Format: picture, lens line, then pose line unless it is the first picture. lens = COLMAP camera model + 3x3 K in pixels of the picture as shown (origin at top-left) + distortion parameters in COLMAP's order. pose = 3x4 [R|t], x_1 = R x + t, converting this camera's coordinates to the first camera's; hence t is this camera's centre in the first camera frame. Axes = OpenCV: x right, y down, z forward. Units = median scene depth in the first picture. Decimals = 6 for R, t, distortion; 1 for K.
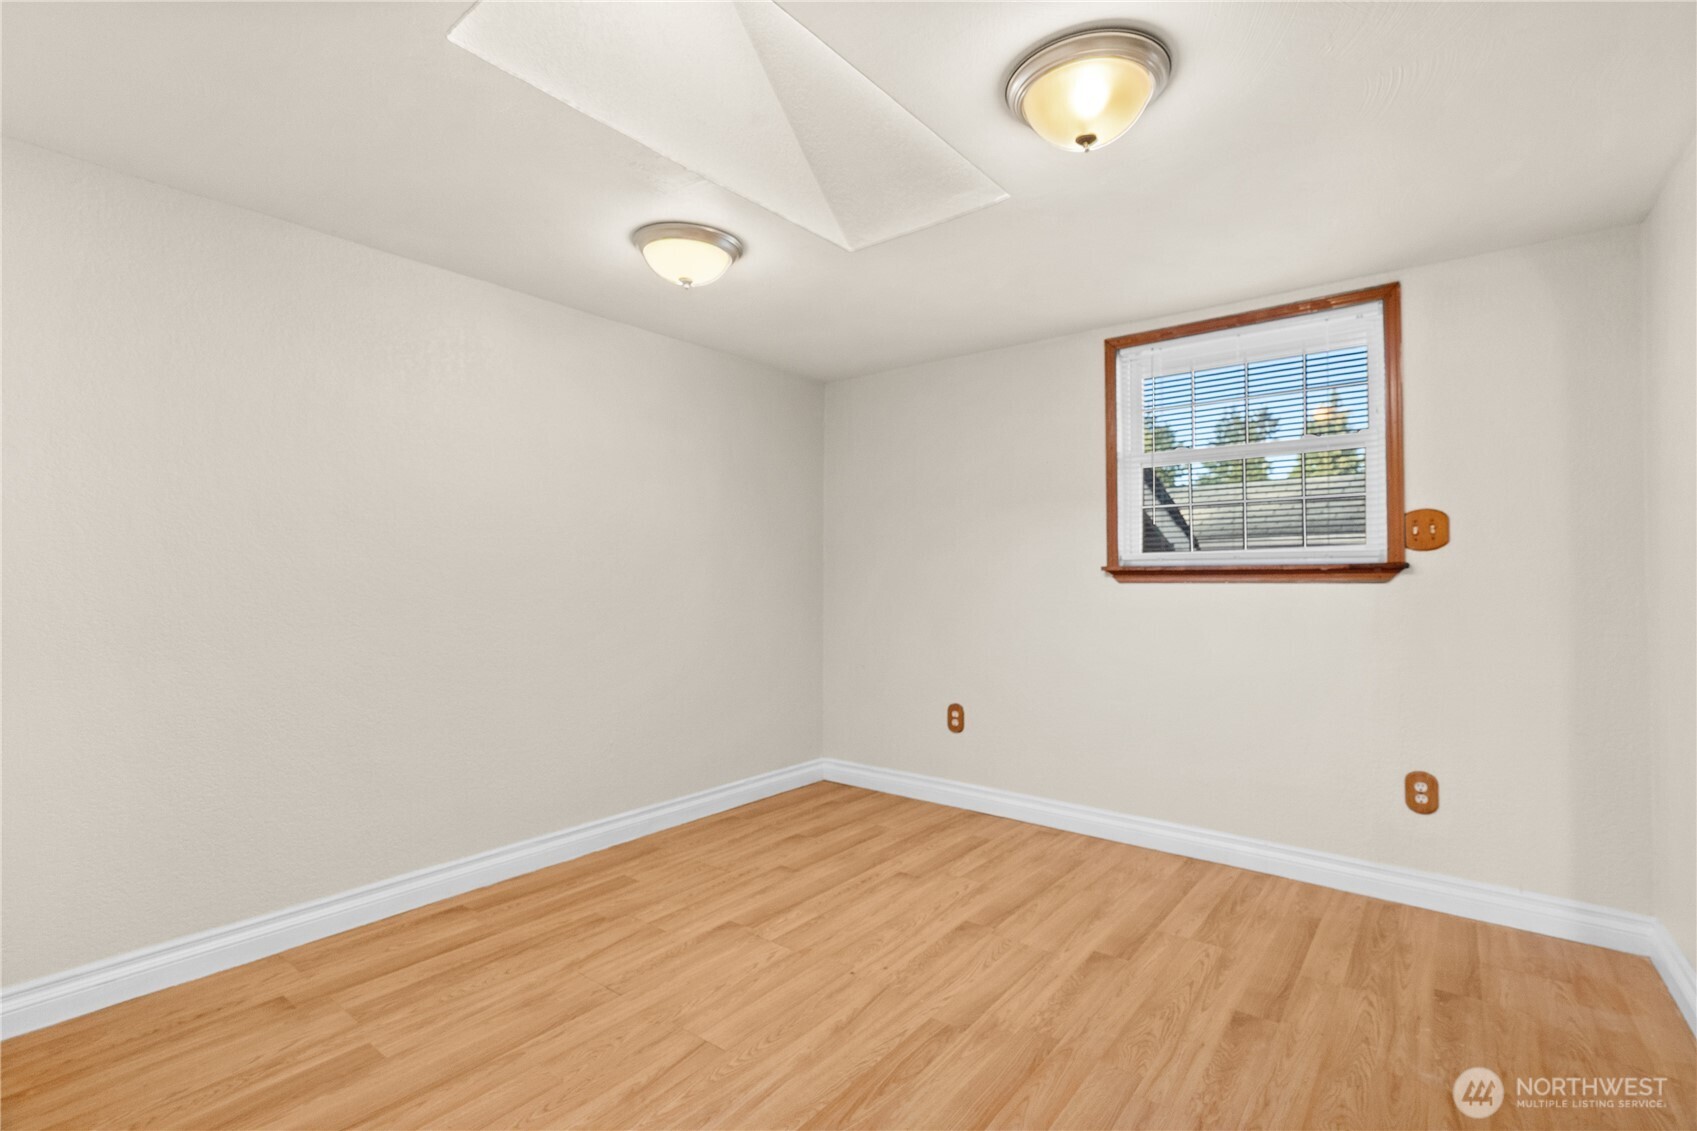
lens RADIAL K [[778.6, 0, 858.2], [0, 778.6, 574.1], [0, 0, 1]] dist [-0.004792, 0.001555]
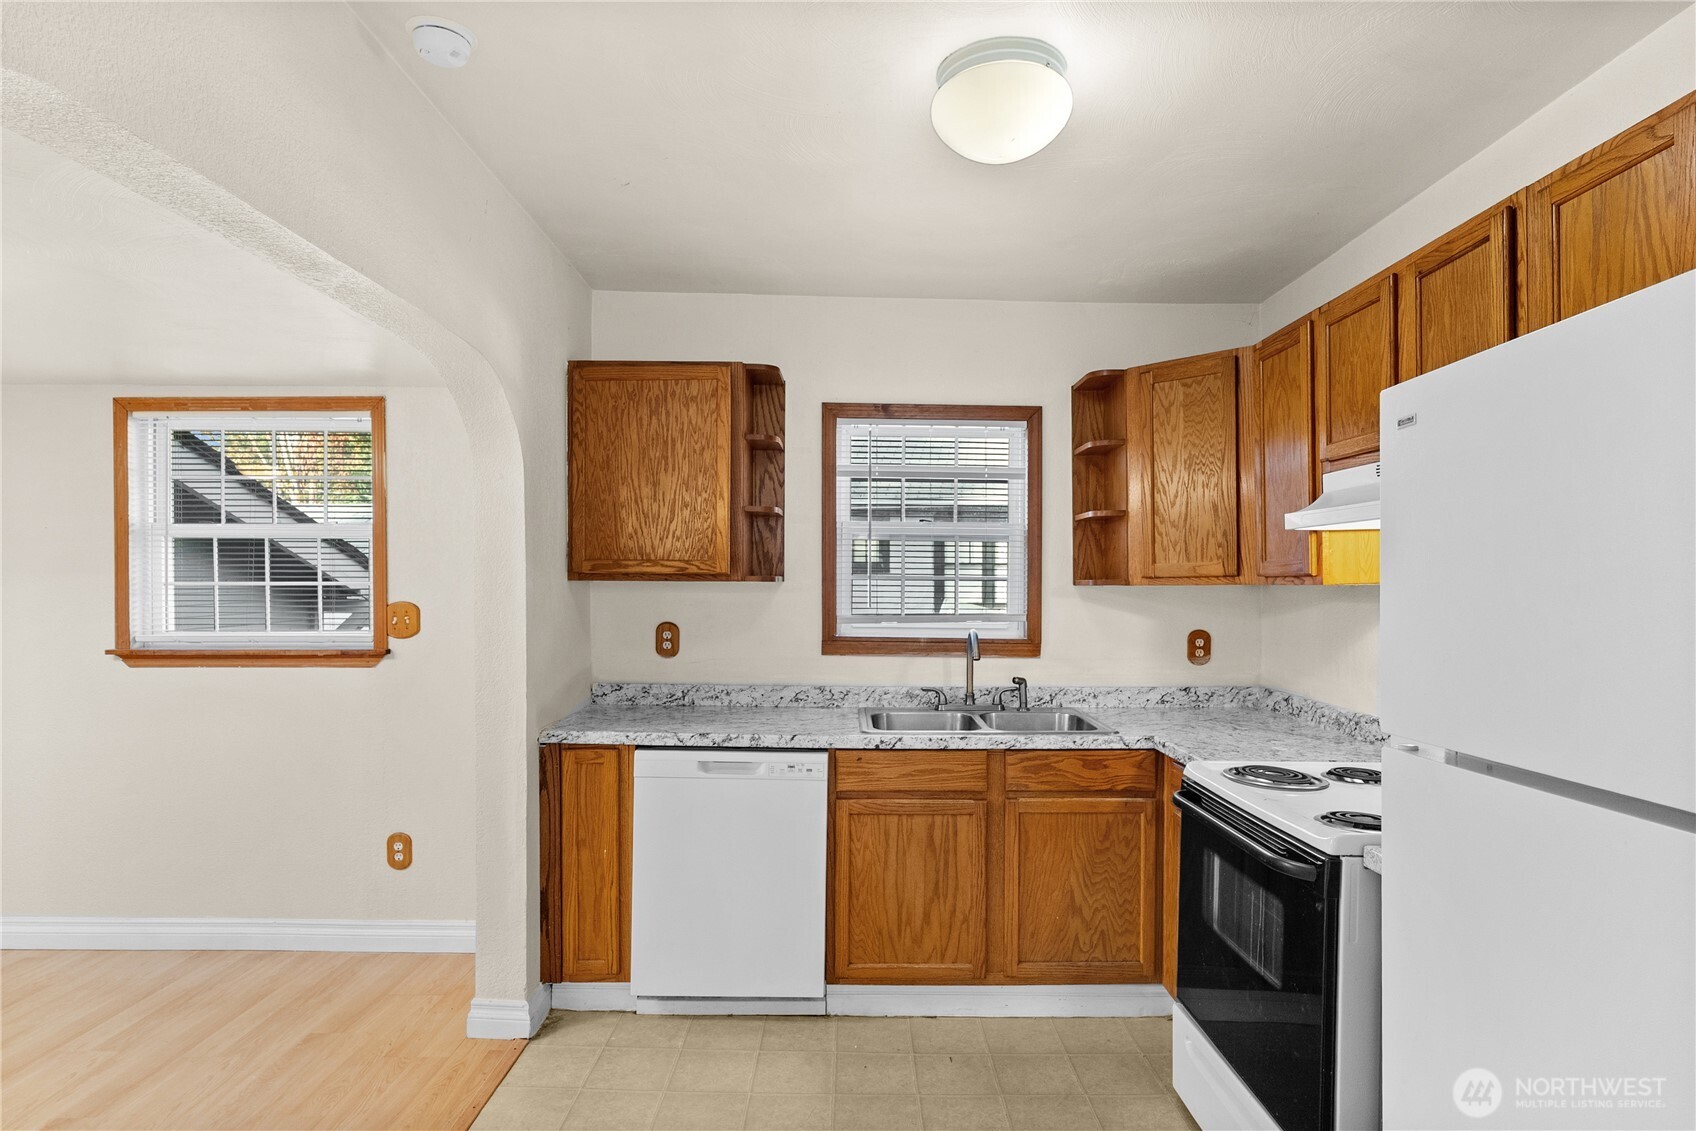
lens RADIAL K [[908.6, 0, 858.1], [0, 908.6, 583.9], [0, 0, 1]] dist [-0.003918, 0.003845]
pose [[0.785597, -0.003200, 0.618730, 0.432303], [-0.005268, 0.999916, 0.011859, -0.129198], [-0.618716, -0.012576, 0.785514, -0.455221]]
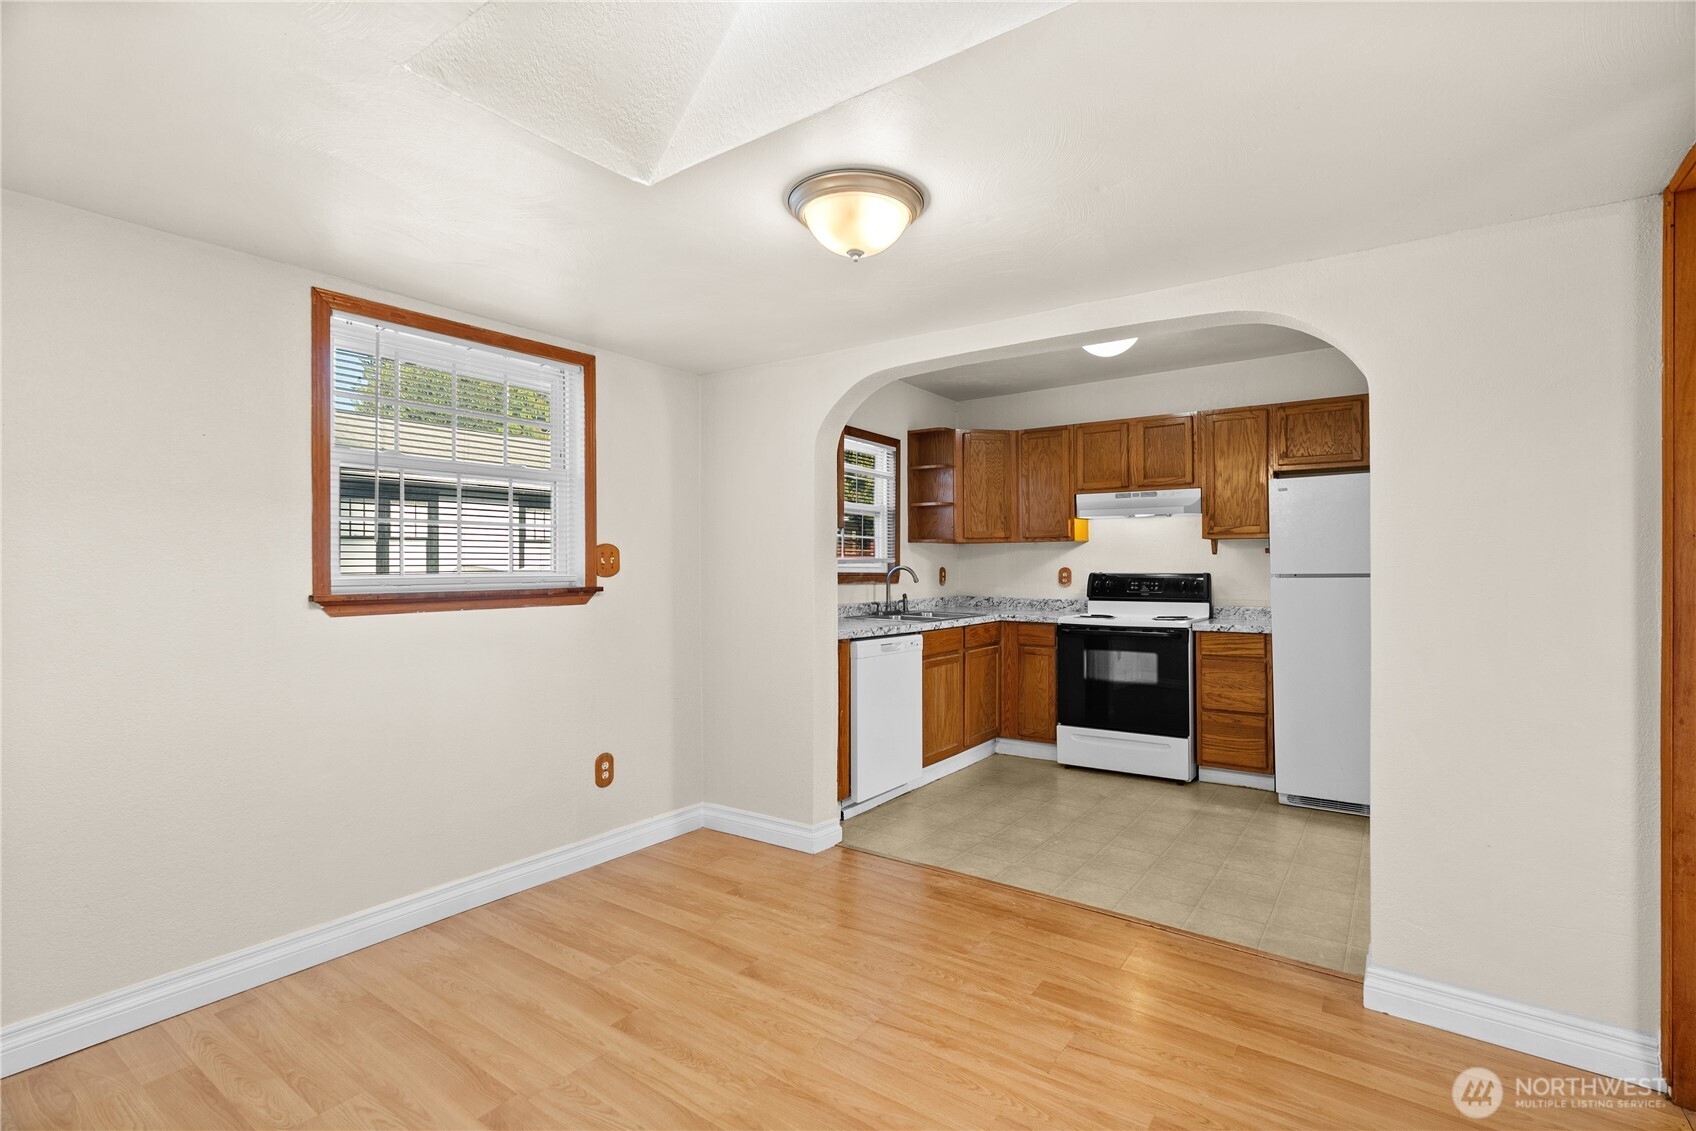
lens RADIAL K [[778.1, 0, 848.8], [0, 778.1, 555.2], [0, 0, 1]] dist [-0.004792, 0.001555]
pose [[-0.035908, 0.008171, 0.999322, -0.547671], [-0.010439, 0.999909, -0.008550, -0.058992], [-0.999301, -0.010739, -0.035820, 0.656157]]
